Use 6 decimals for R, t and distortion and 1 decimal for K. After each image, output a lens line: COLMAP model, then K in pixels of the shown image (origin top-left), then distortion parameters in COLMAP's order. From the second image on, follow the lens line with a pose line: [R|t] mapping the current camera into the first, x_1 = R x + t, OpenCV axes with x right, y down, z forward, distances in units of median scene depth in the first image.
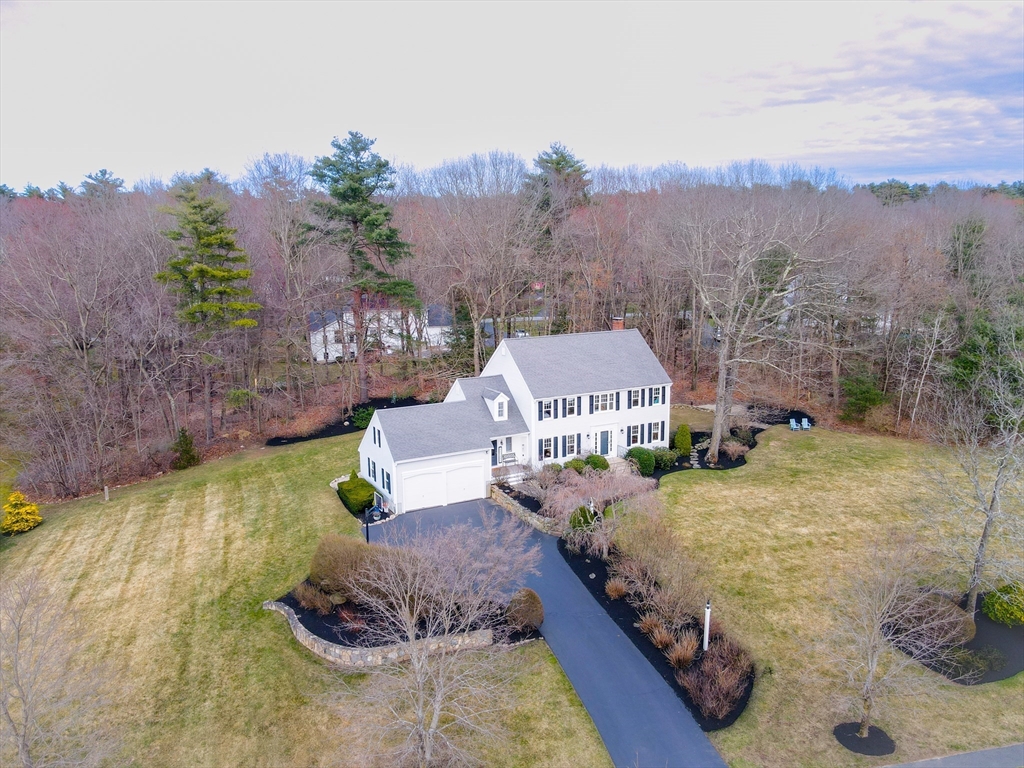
lens RADIAL K [[741.1, 0, 511.2], [0, 741.1, 382.3], [0, 0, 1]] dist [0.011987, 0.004835]
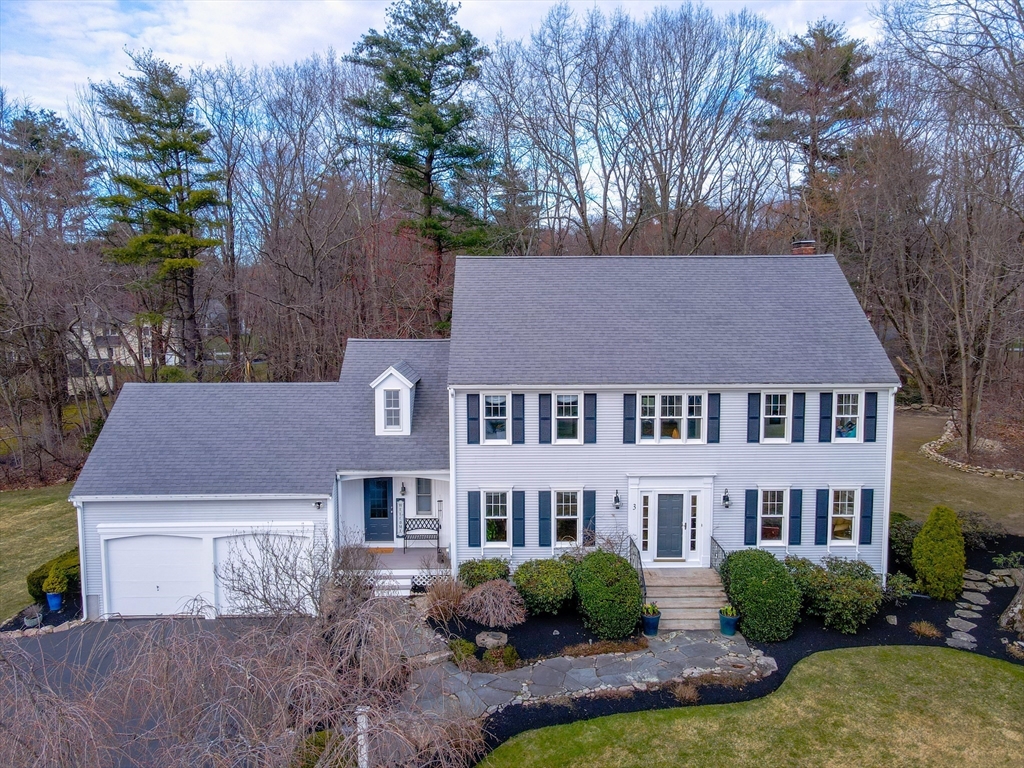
lens RADIAL K [[741.1, 0, 513.0], [0, 741.1, 387.8], [0, 0, 1]] dist [0.011987, 0.004835]
pose [[0.885363, 0.055255, -0.461605, 0.227083], [-0.087500, 0.994972, -0.048726, 0.037942], [0.456591, 0.083530, 0.885747, 0.631563]]
